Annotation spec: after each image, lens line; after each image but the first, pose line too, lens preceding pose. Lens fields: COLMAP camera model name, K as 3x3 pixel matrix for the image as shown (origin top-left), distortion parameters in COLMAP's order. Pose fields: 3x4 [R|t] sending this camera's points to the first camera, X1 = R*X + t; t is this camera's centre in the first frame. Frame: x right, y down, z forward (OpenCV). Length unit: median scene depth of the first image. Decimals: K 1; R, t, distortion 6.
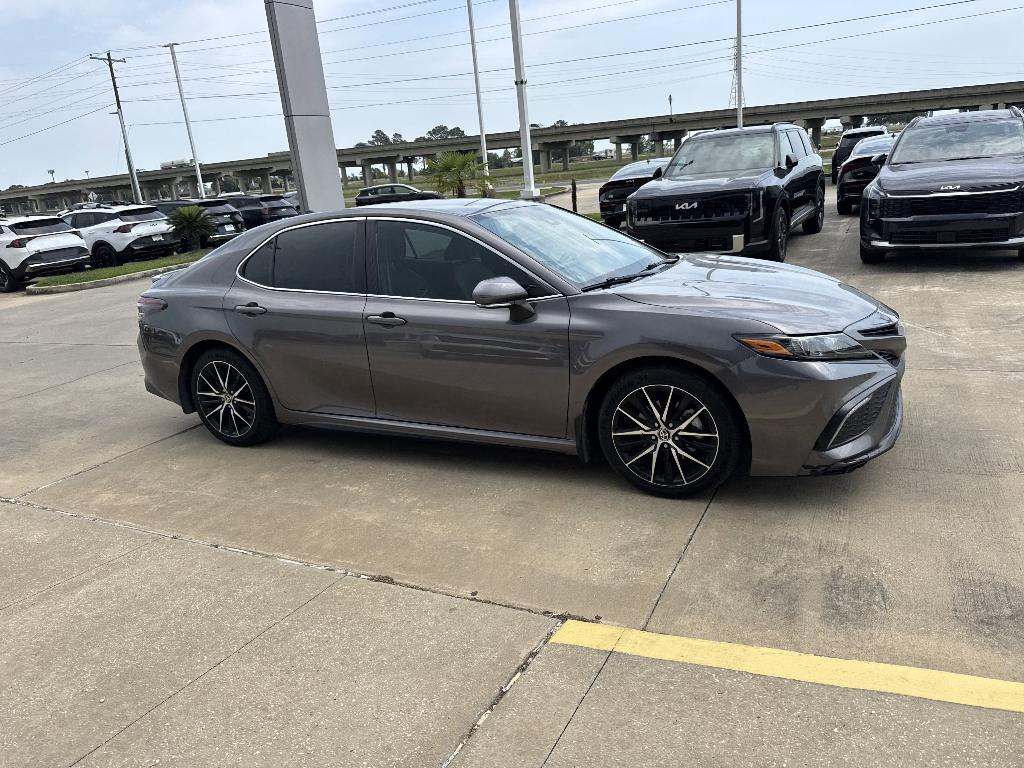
lens RADIAL K [[724.0, 0, 518.8], [0, 724.0, 384.0], [0, 0, 1]] dist [0.046944, -0.059425]
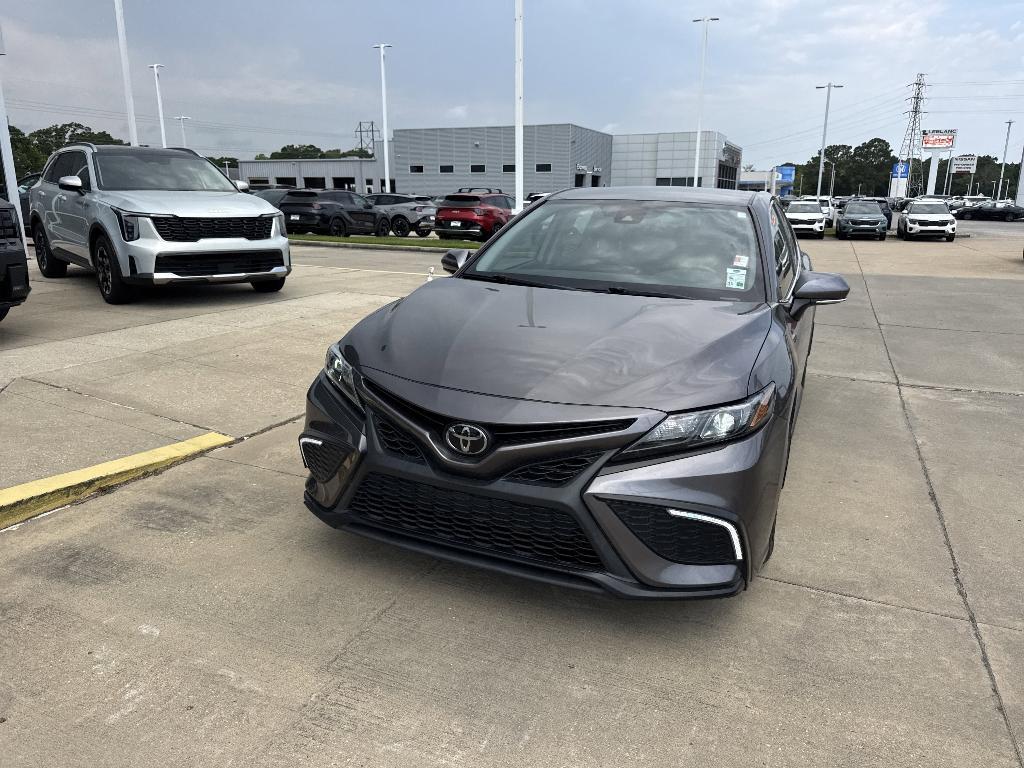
lens RADIAL K [[724.0, 0, 512.4], [0, 724.0, 387.5], [0, 0, 1]] dist [0.046944, -0.059425]
pose [[0.046952, 0.340687, -0.939004, 0.854743], [-0.299223, 0.901670, 0.312180, -0.250957], [0.953027, 0.266314, 0.144276, 0.727437]]
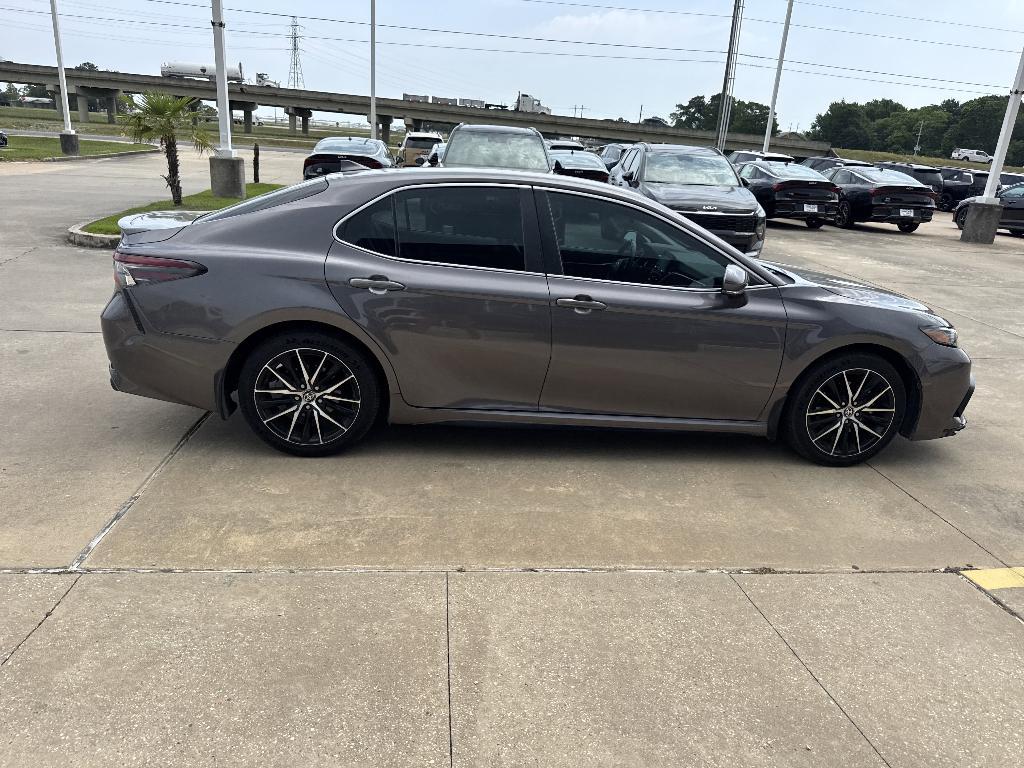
lens RADIAL K [[724.0, 0, 518.5], [0, 724.0, 388.8], [0, 0, 1]] dist [0.046944, -0.059425]
pose [[0.832097, -0.031899, 0.553713, -0.637296], [0.016617, 0.999330, 0.032599, -0.009852], [-0.554382, -0.017924, 0.832069, 0.233611]]
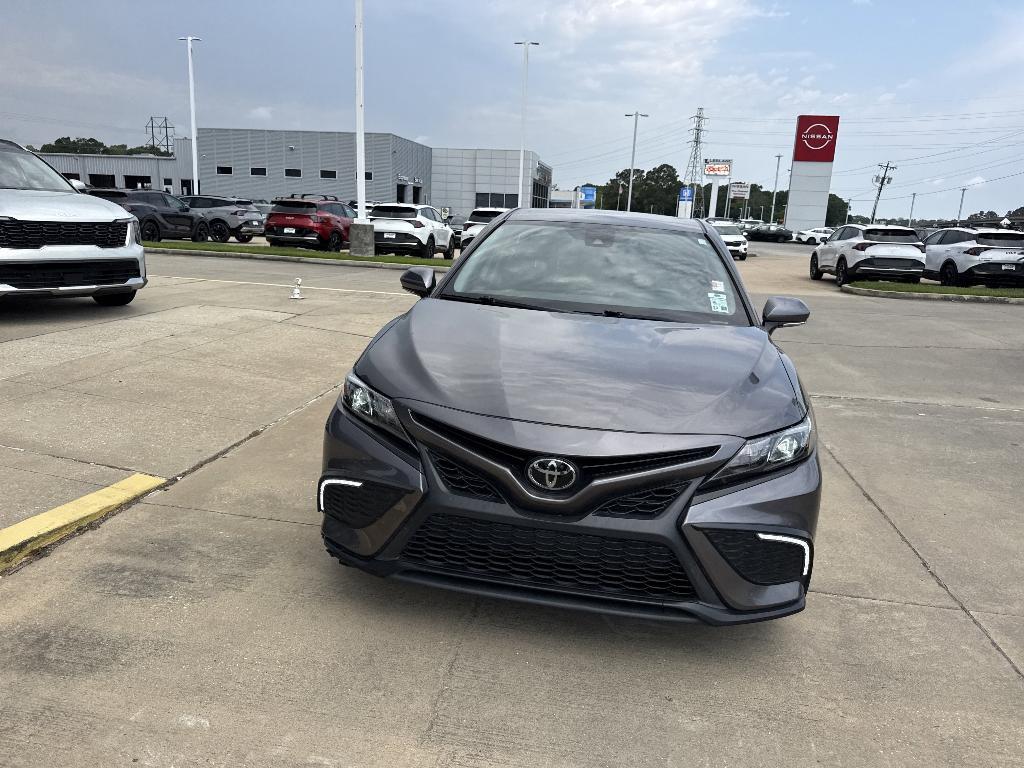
lens RADIAL K [[724.0, 0, 514.7], [0, 724.0, 382.4], [0, 0, 1]] dist [0.046944, -0.059425]
pose [[0.290307, 0.317387, -0.902767, 0.803263], [-0.341843, 0.915544, 0.211951, -0.202985], [0.893793, 0.247074, 0.374285, 0.565836]]
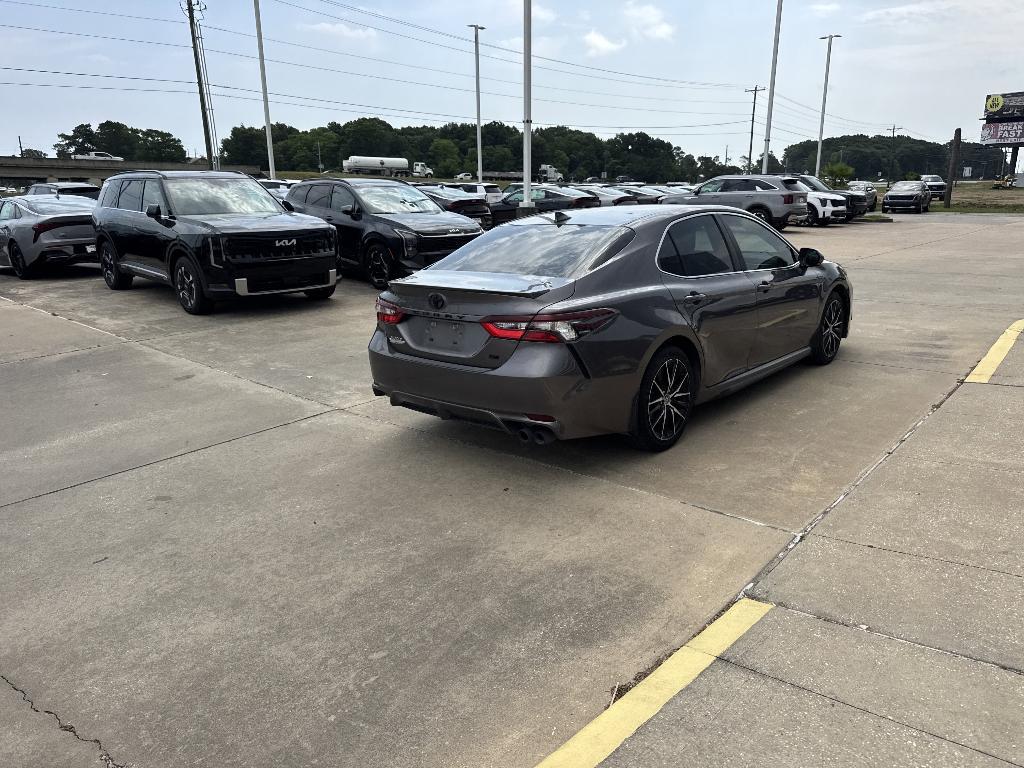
lens RADIAL K [[731.4, 0, 517.0], [0, 731.4, 389.0], [0, 0, 1]] dist [0.027787, -0.033376]
pose [[0.248831, -0.174457, 0.952705, -1.345328], [0.266922, 0.957905, 0.105694, -0.144988], [-0.931040, 0.227998, 0.284923, 0.905773]]
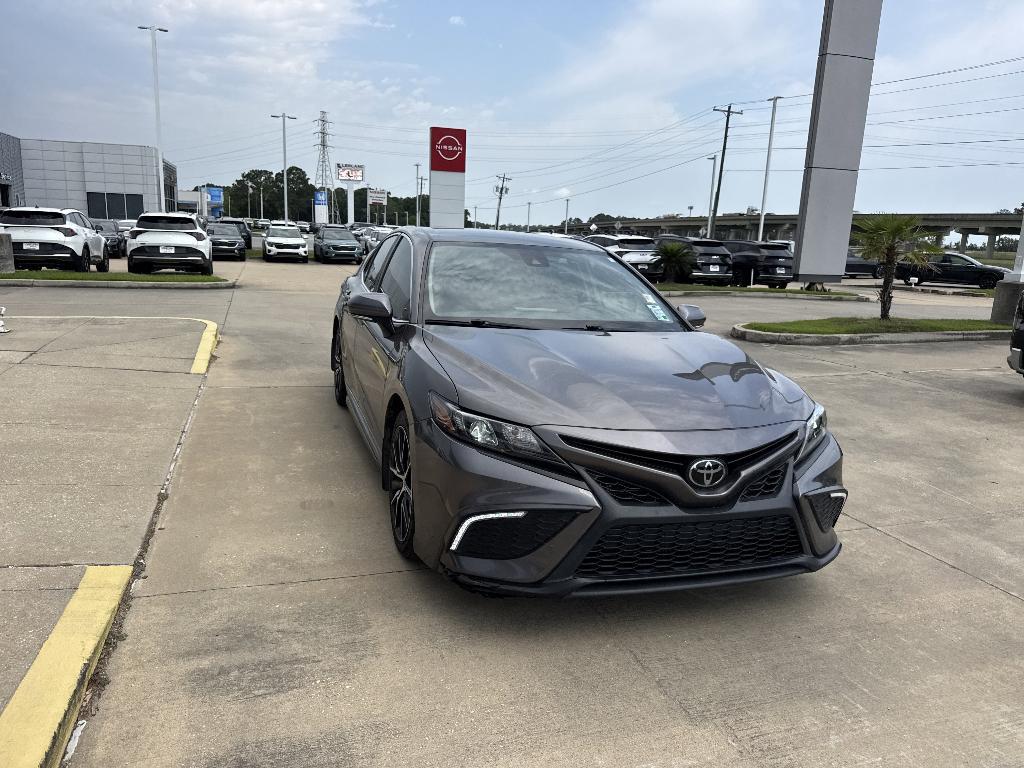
lens RADIAL K [[724.0, 0, 516.6], [0, 724.0, 393.6], [0, 0, 1]] dist [0.046944, -0.059425]
pose [[0.702077, 0.268915, -0.659373, 0.646705], [-0.303407, 0.950665, 0.064657, -0.105064], [0.644230, 0.154664, 0.749031, 0.269610]]
